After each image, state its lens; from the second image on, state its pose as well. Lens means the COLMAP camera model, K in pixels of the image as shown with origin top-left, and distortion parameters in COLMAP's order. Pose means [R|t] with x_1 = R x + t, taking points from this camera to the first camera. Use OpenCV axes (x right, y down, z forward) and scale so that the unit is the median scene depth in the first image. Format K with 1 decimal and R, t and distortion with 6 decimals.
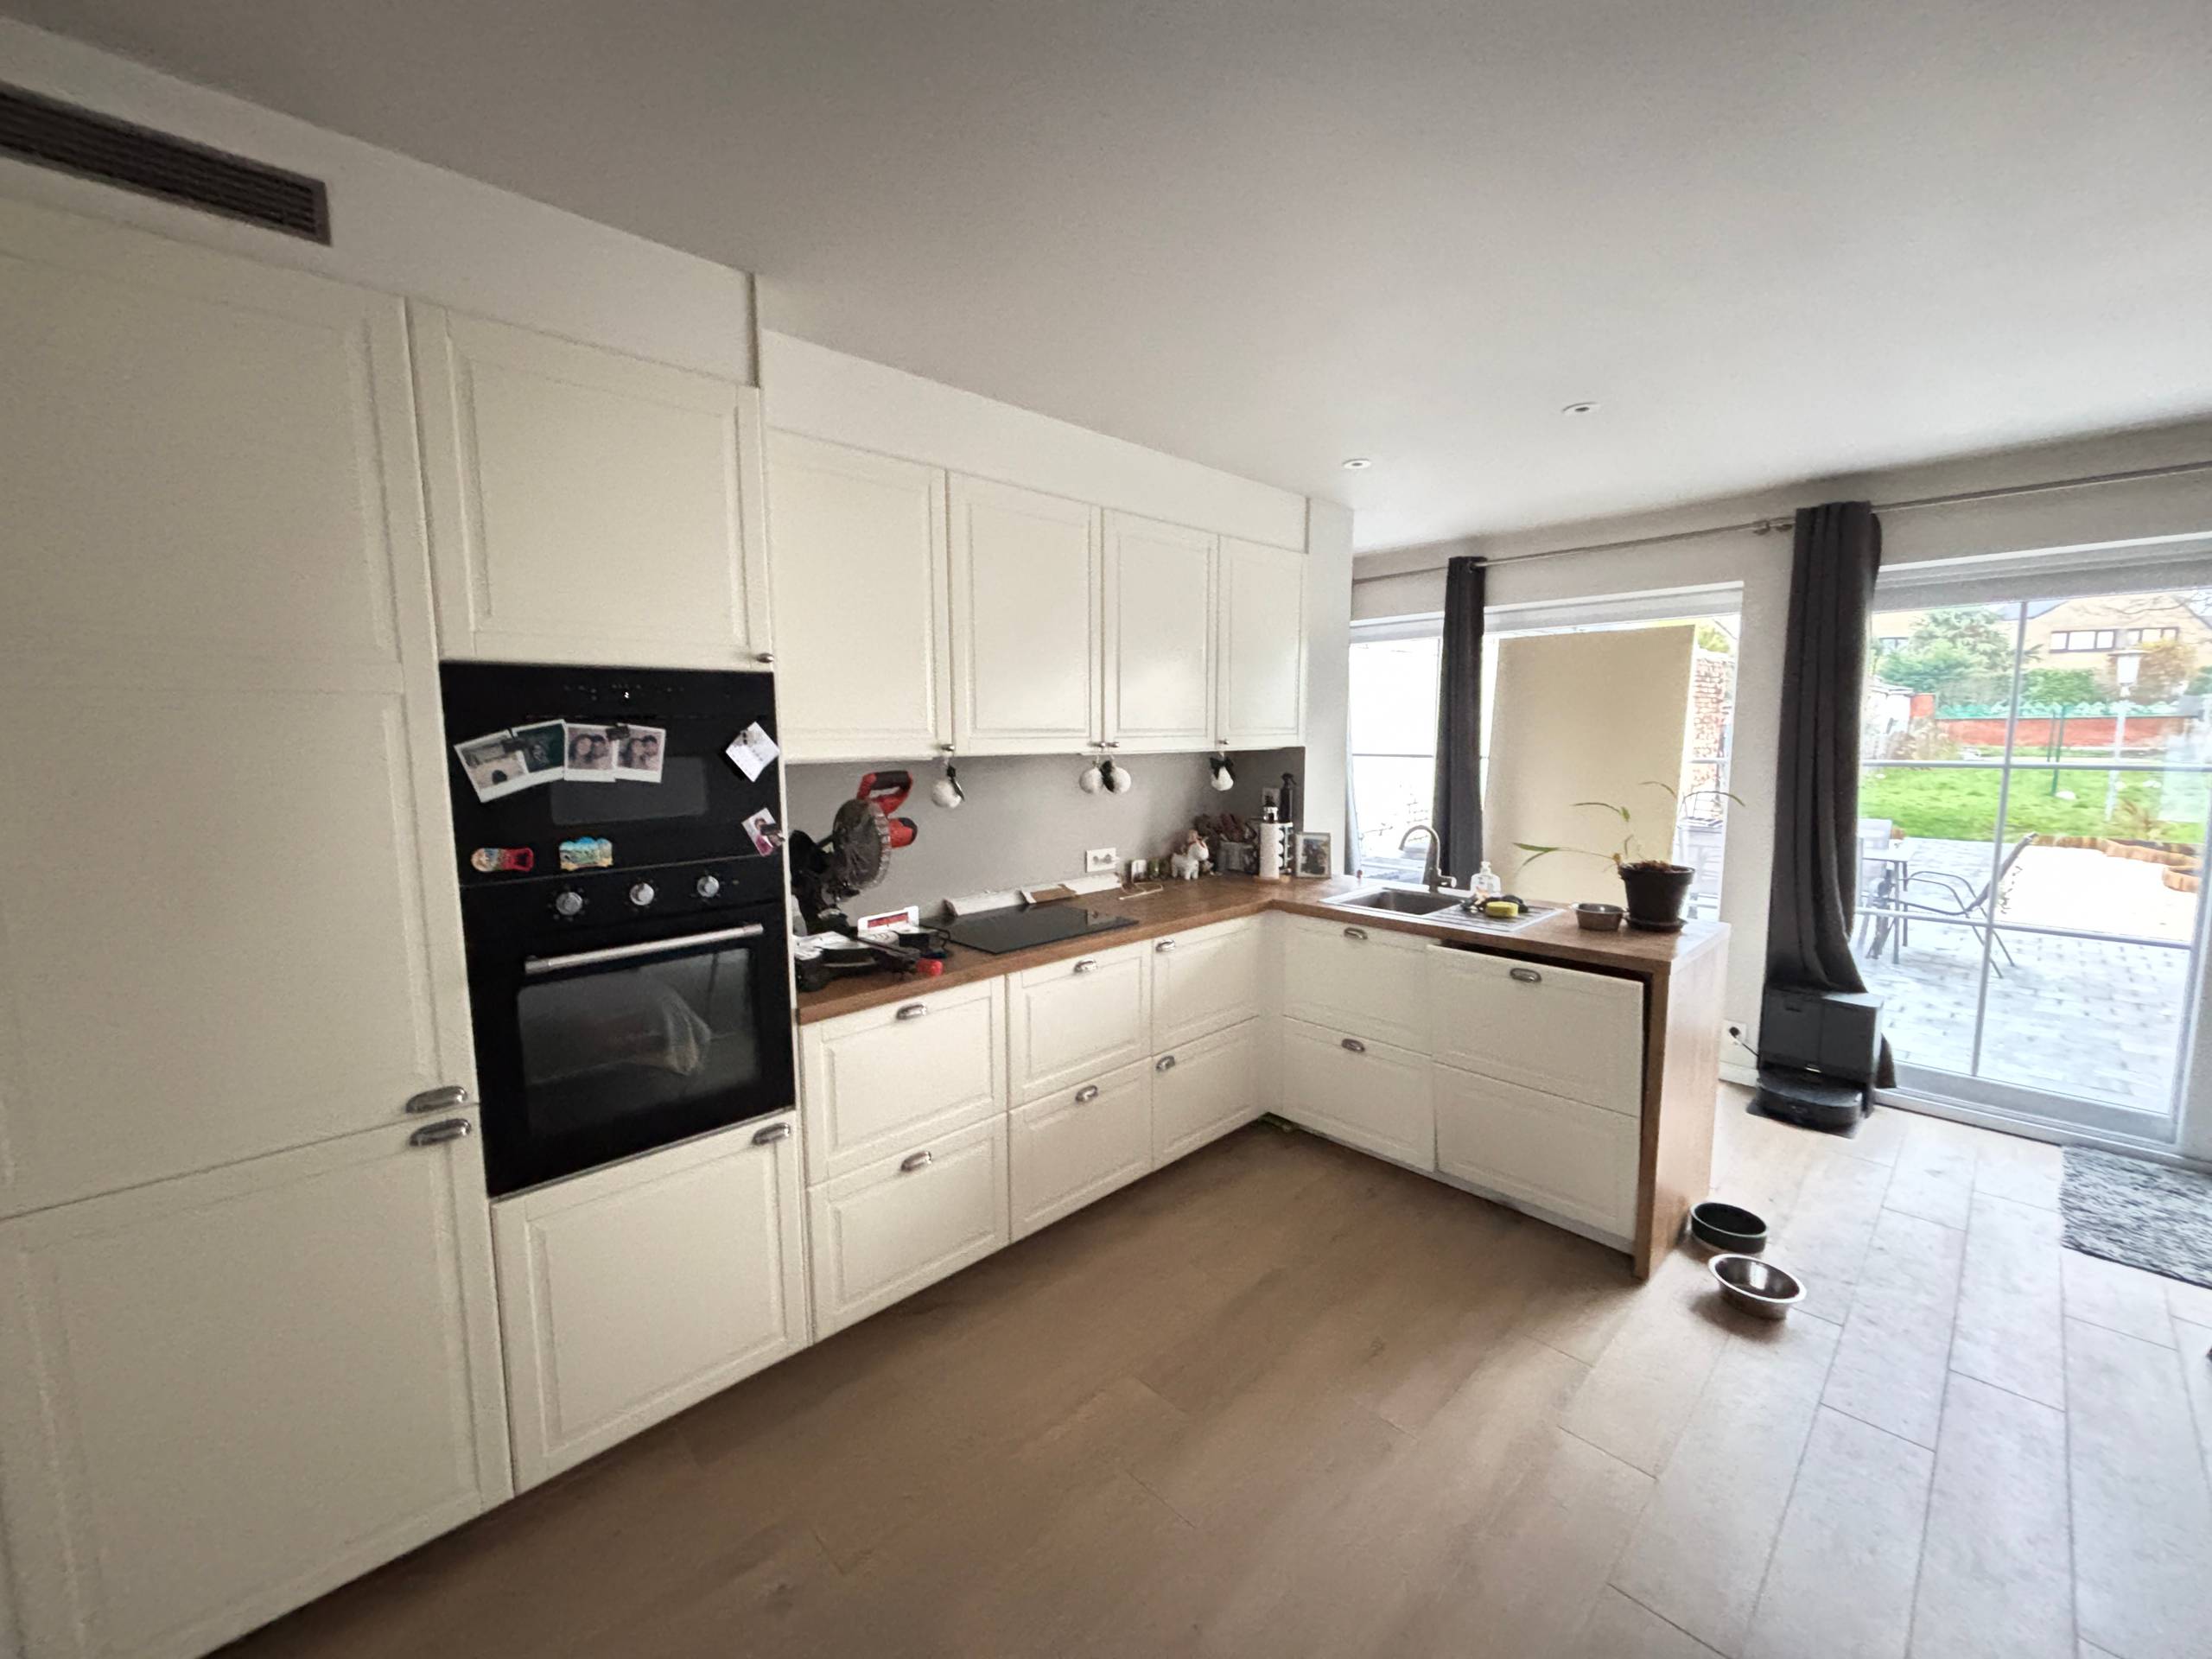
lens RADIAL K [[888.1, 0, 1108.8], [0, 888.1, 825.5], [0, 0, 1]] dist [-0.003946, -0.000286]
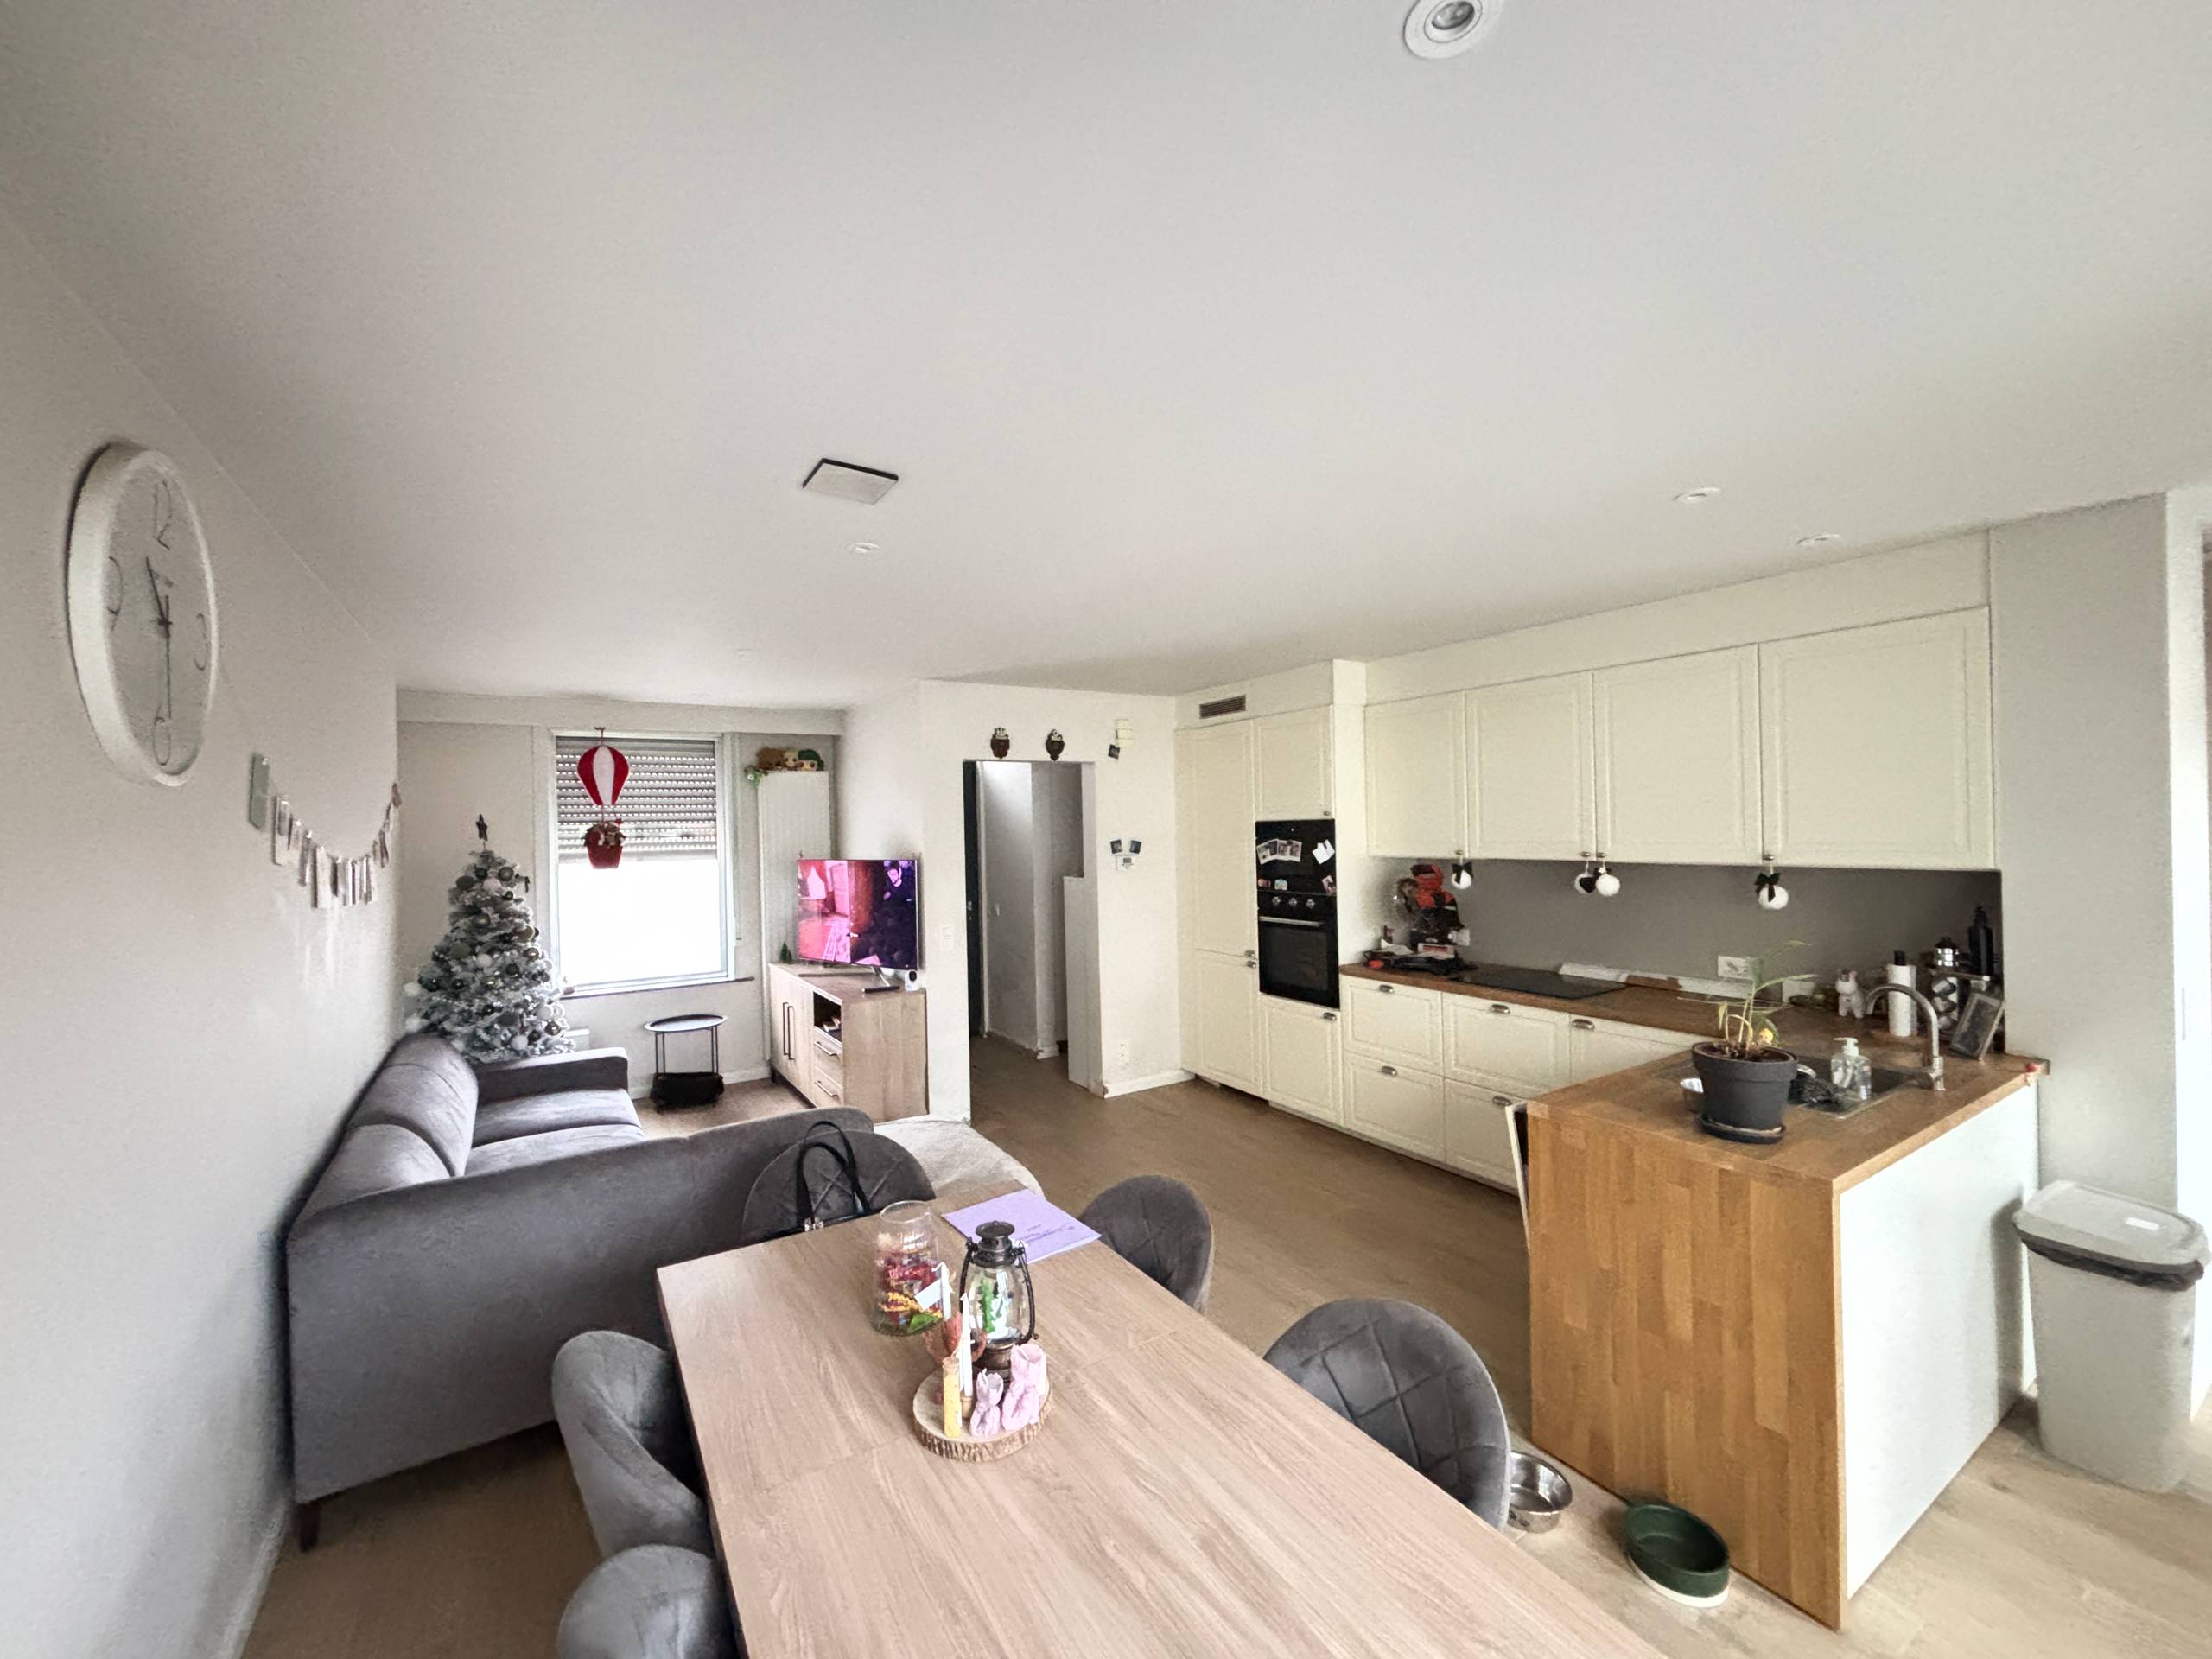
lens RADIAL K [[888.1, 0, 1106.8], [0, 888.1, 827.6], [0, 0, 1]] dist [-0.003946, -0.000286]
pose [[-0.205594, 0.009710, -0.978589, 2.169335], [-0.085800, 0.995921, 0.027907, -0.170606], [0.974869, 0.089700, -0.203922, 0.934118]]
